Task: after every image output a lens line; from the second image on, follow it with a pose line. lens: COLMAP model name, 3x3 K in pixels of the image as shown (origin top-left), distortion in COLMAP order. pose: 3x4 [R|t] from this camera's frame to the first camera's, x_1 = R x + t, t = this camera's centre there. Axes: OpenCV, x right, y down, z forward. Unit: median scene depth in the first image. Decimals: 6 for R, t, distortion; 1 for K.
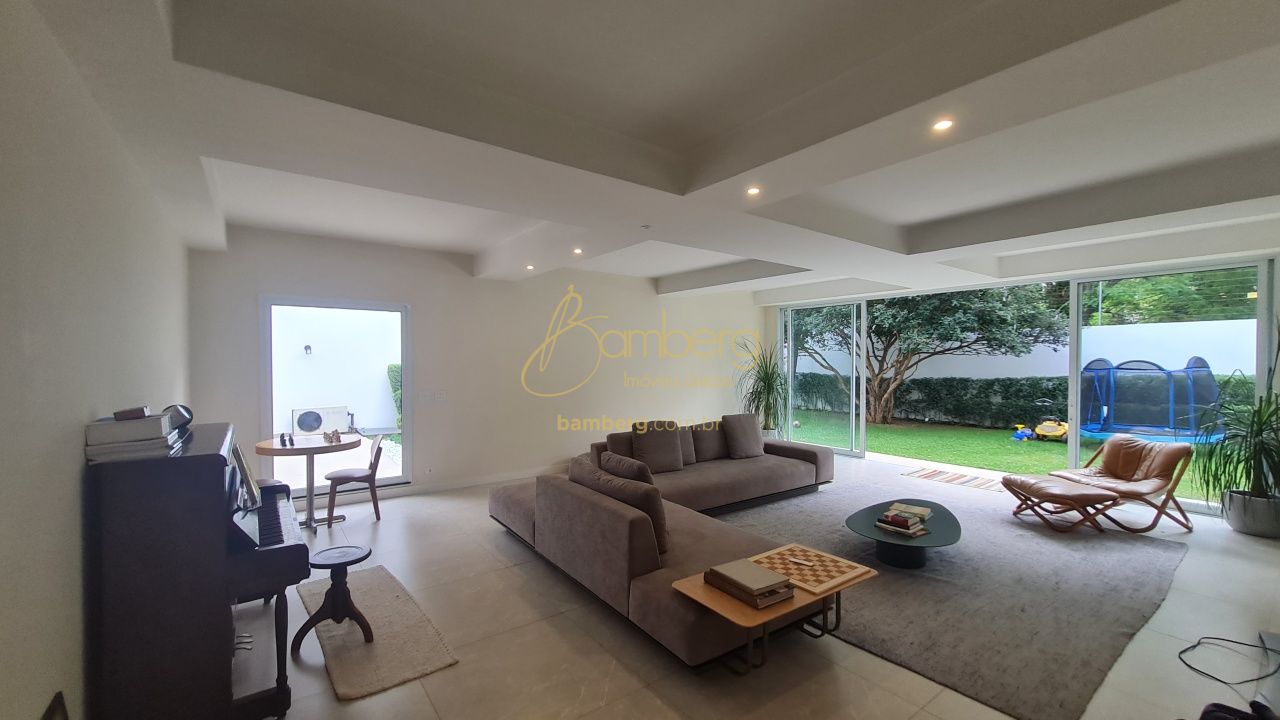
lens RADIAL K [[504.6, 0, 642.7], [0, 504.6, 369.0], [0, 0, 1]] dist [0.000731, 0.000038]
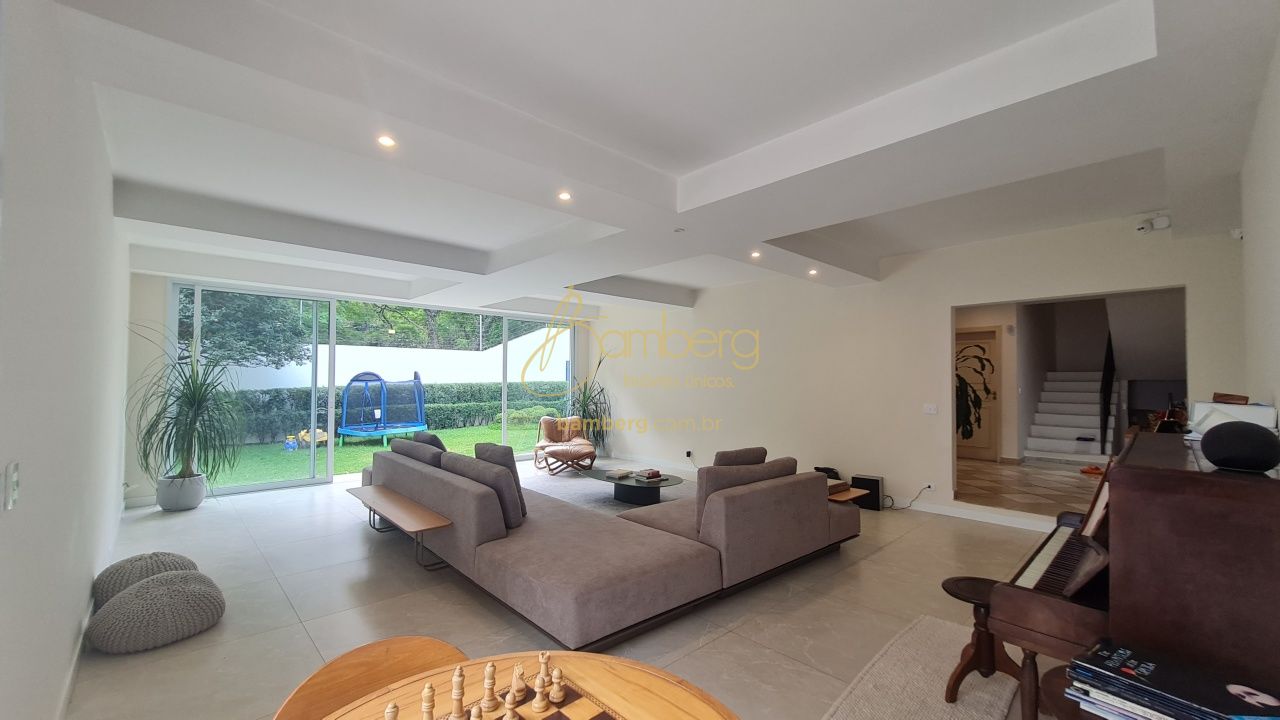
lens RADIAL K [[504.6, 0, 642.7], [0, 504.6, 369.0], [0, 0, 1]] dist [0.000731, 0.000038]
pose [[-0.104027, 0.027349, 0.994198, -0.694892], [0.011506, 0.999588, -0.026294, 0.019742], [-0.994508, 0.008704, -0.104299, 0.833997]]
